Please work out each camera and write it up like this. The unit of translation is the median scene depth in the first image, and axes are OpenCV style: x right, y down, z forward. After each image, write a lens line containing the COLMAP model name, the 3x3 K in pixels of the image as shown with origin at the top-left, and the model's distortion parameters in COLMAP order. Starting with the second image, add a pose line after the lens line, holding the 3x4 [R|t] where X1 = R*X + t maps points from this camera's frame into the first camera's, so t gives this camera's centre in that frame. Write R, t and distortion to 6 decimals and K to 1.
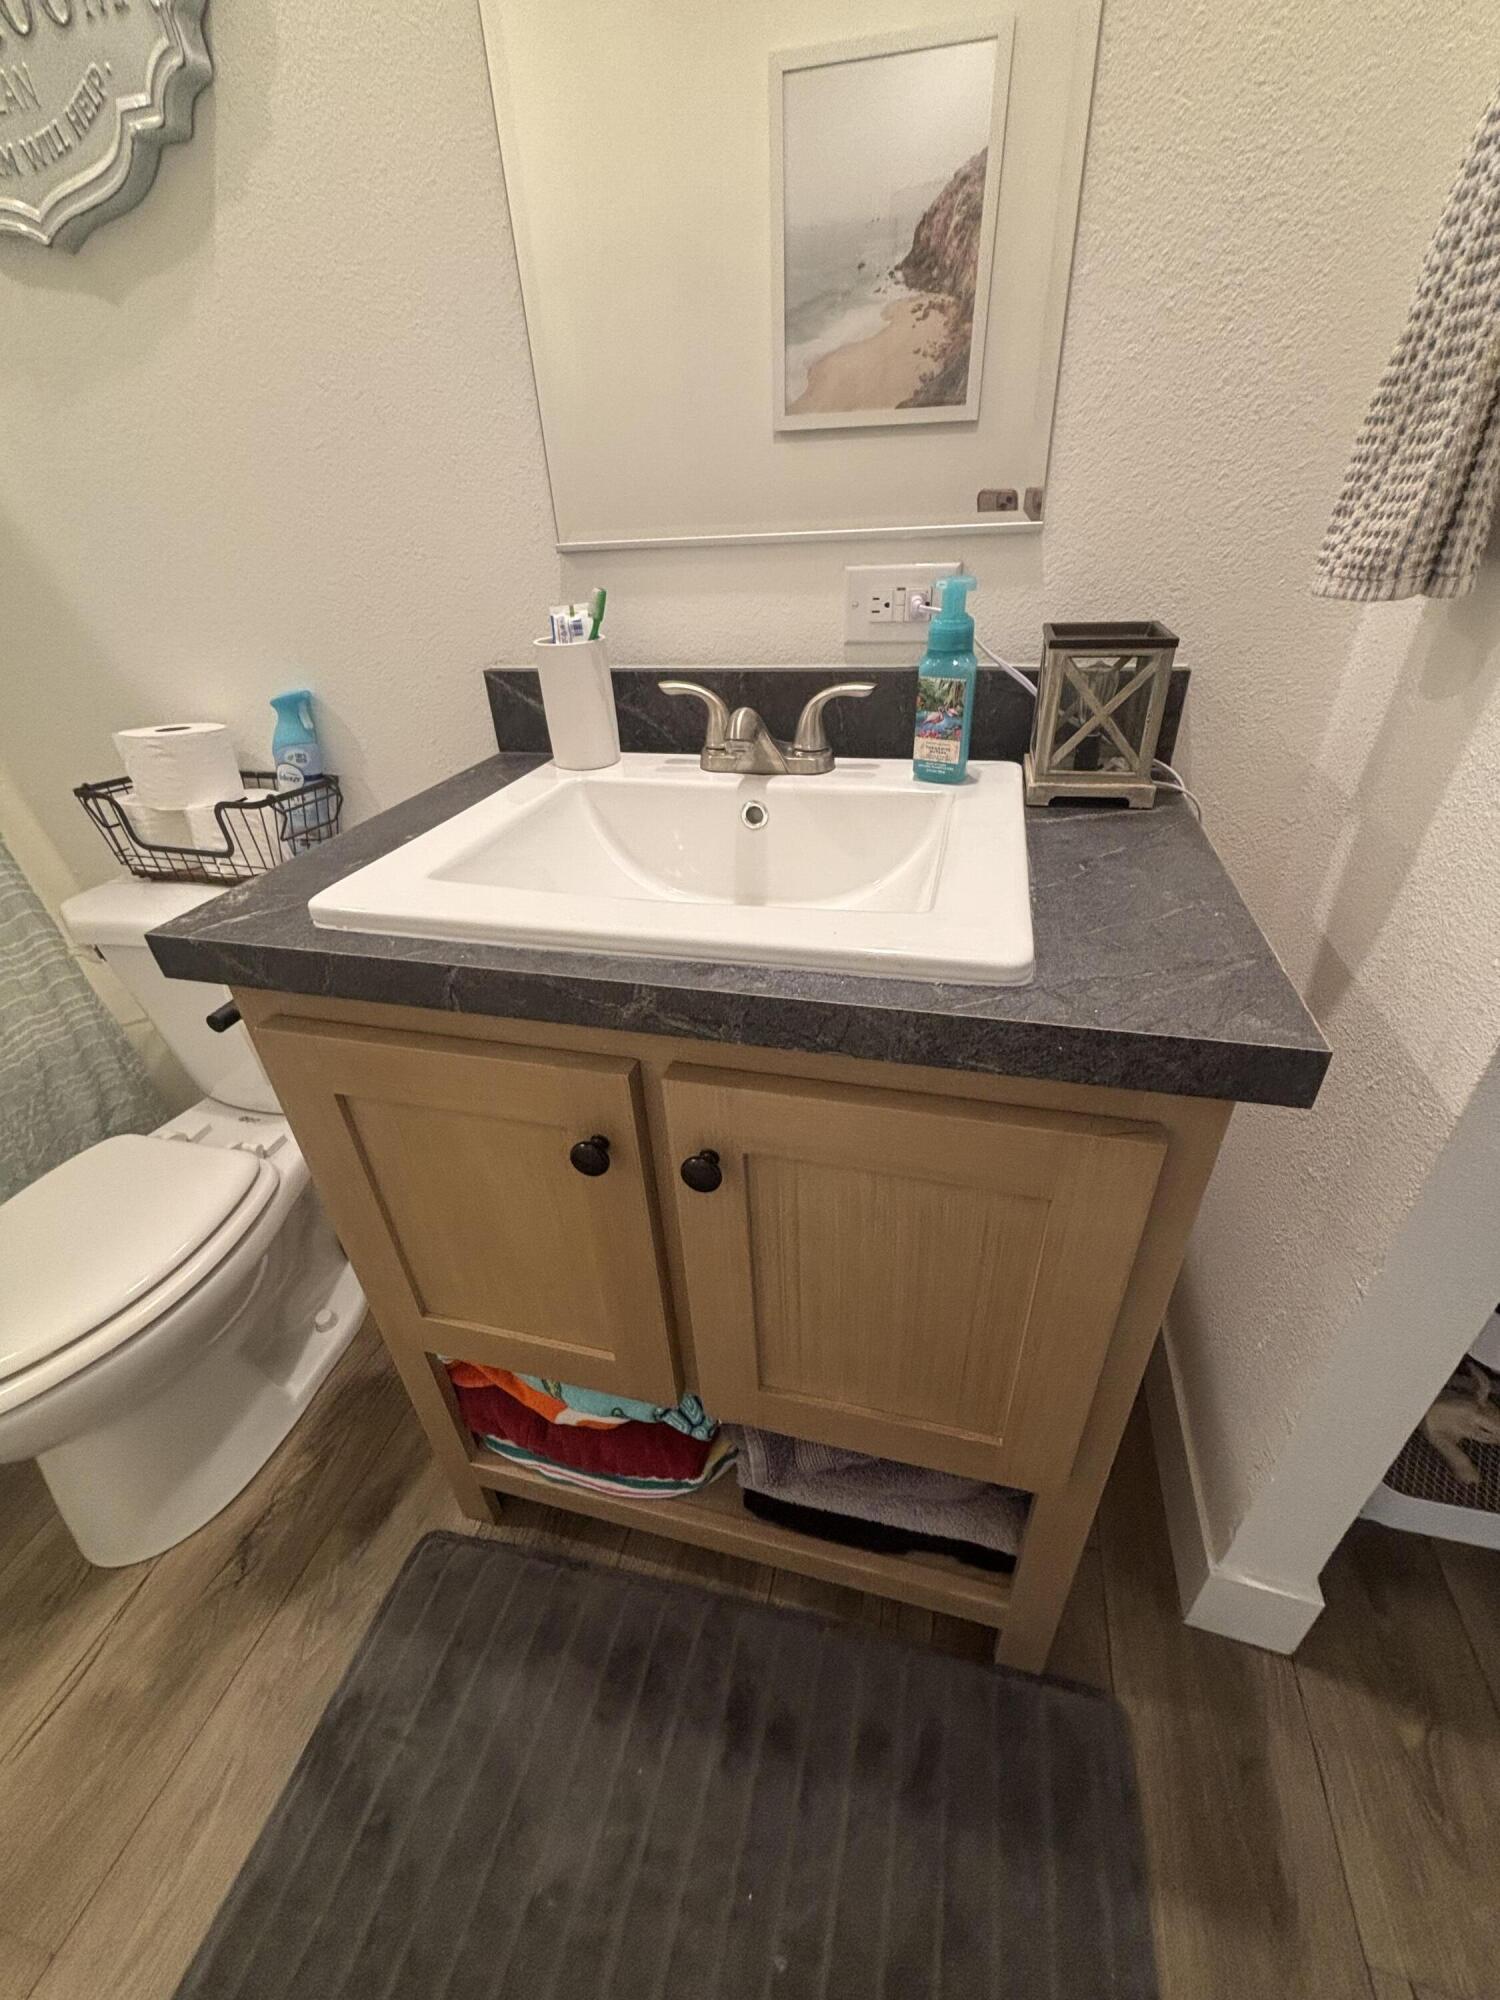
lens RADIAL K [[799.0, 0, 750.0], [0, 799.0, 1000.0], [0, 0, 1]] dist [-0.000100, 0.000377]
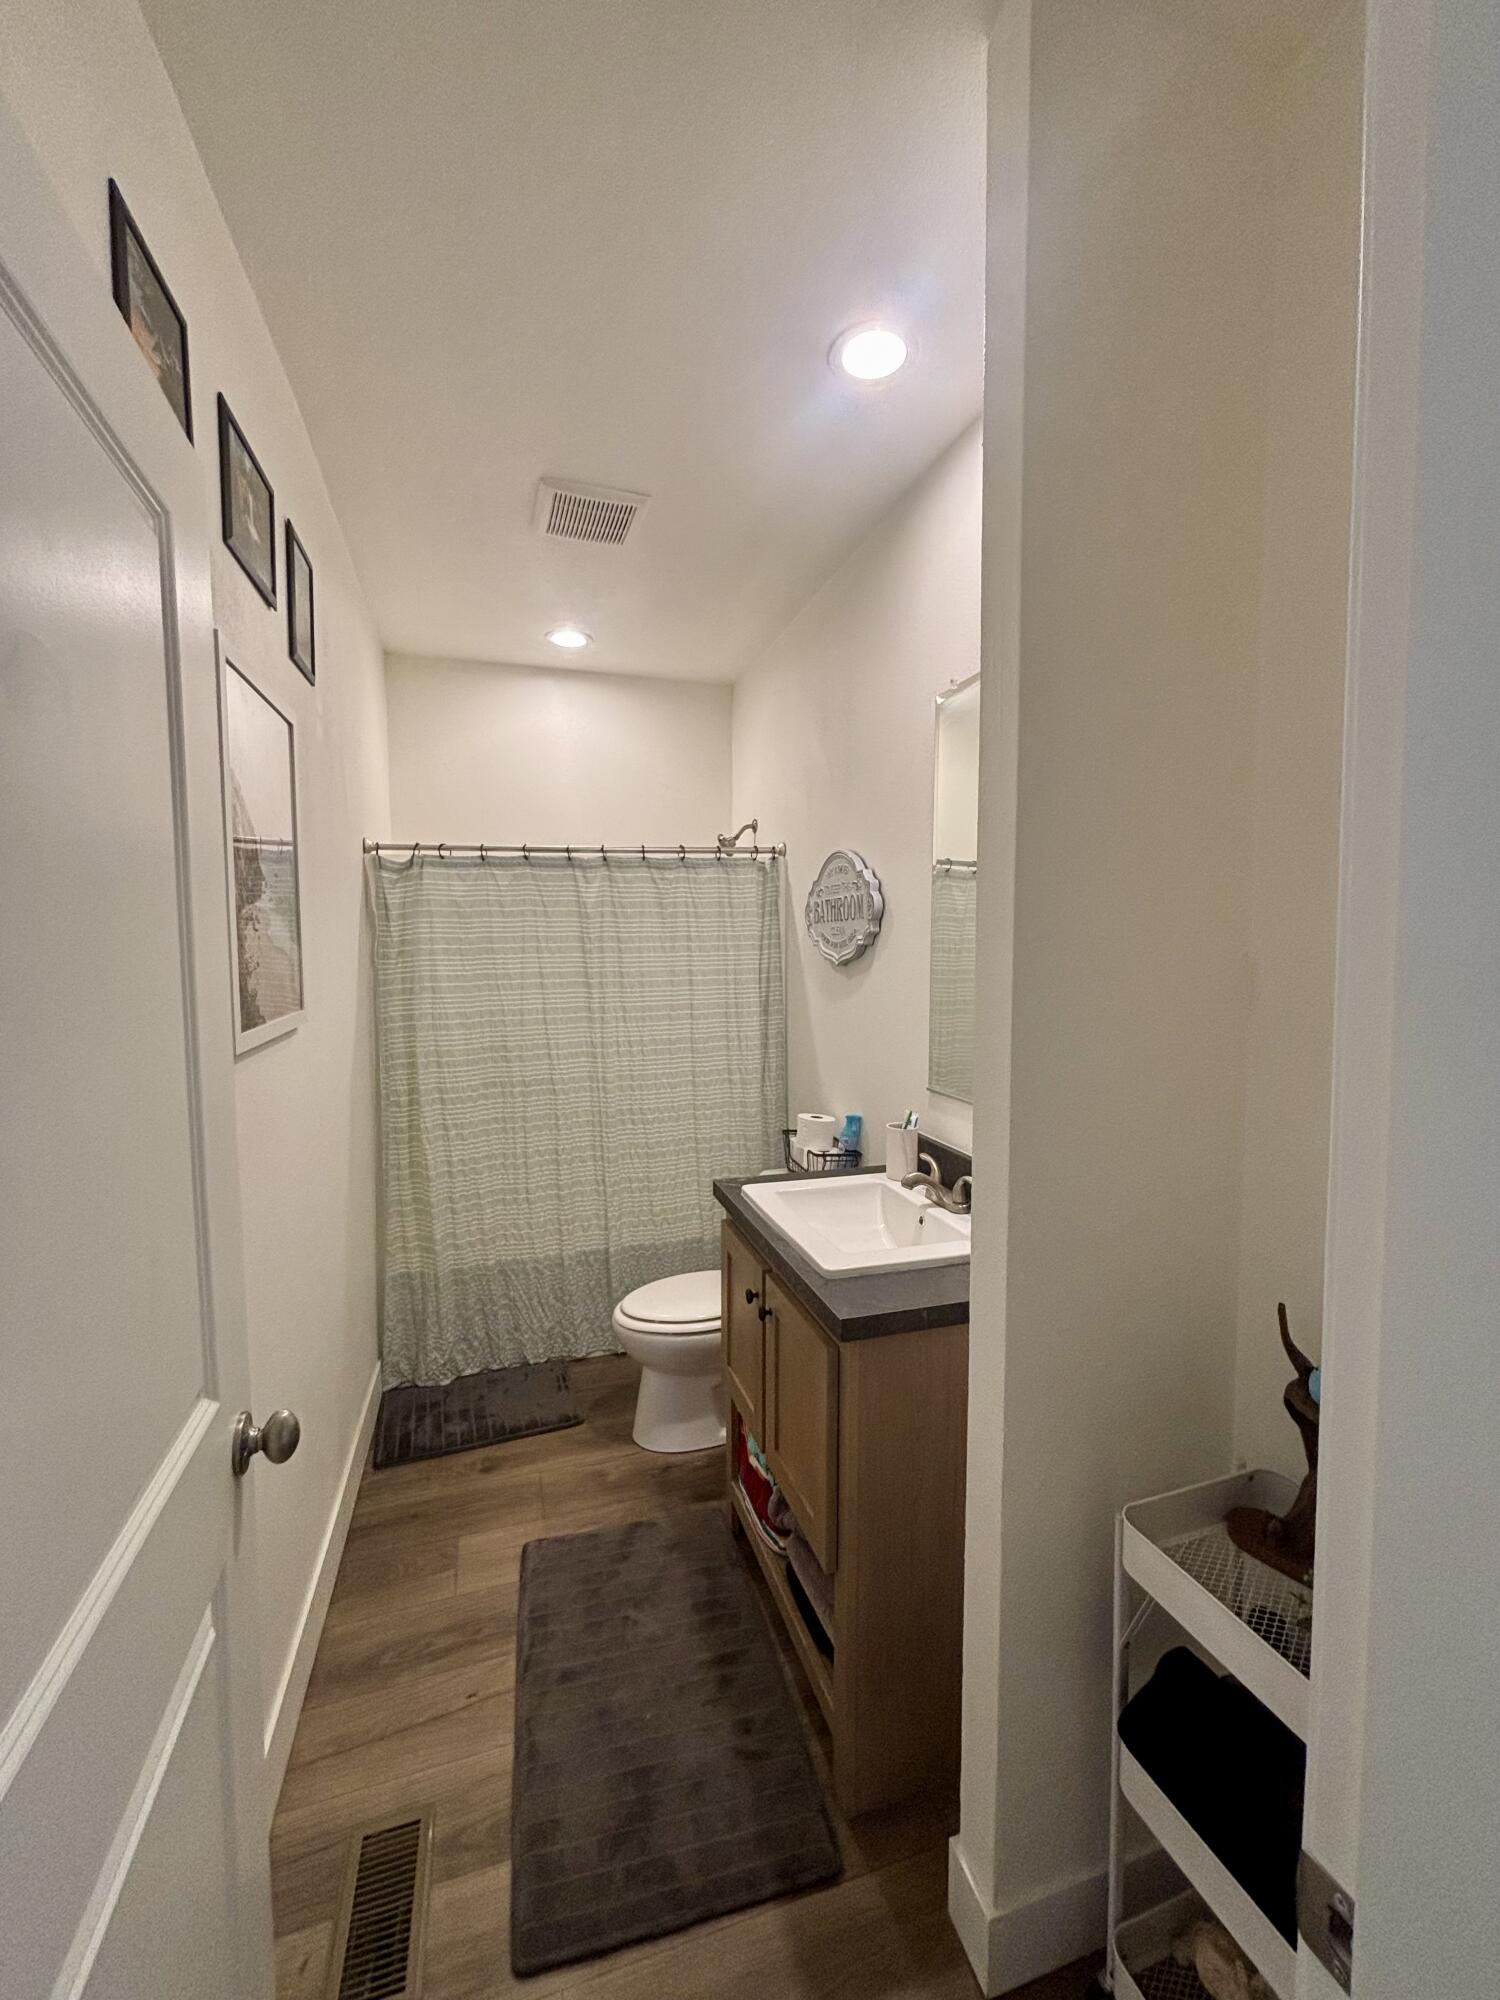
lens RADIAL K [[799.0, 0, 750.0], [0, 799.0, 1000.0], [0, 0, 1]] dist [-0.000100, 0.000377]
pose [[0.544417, 0.102392, -0.832542, 1.447215], [-0.457510, 0.868139, -0.192405, -0.120062], [0.703061, 0.485645, 0.519475, -0.710718]]
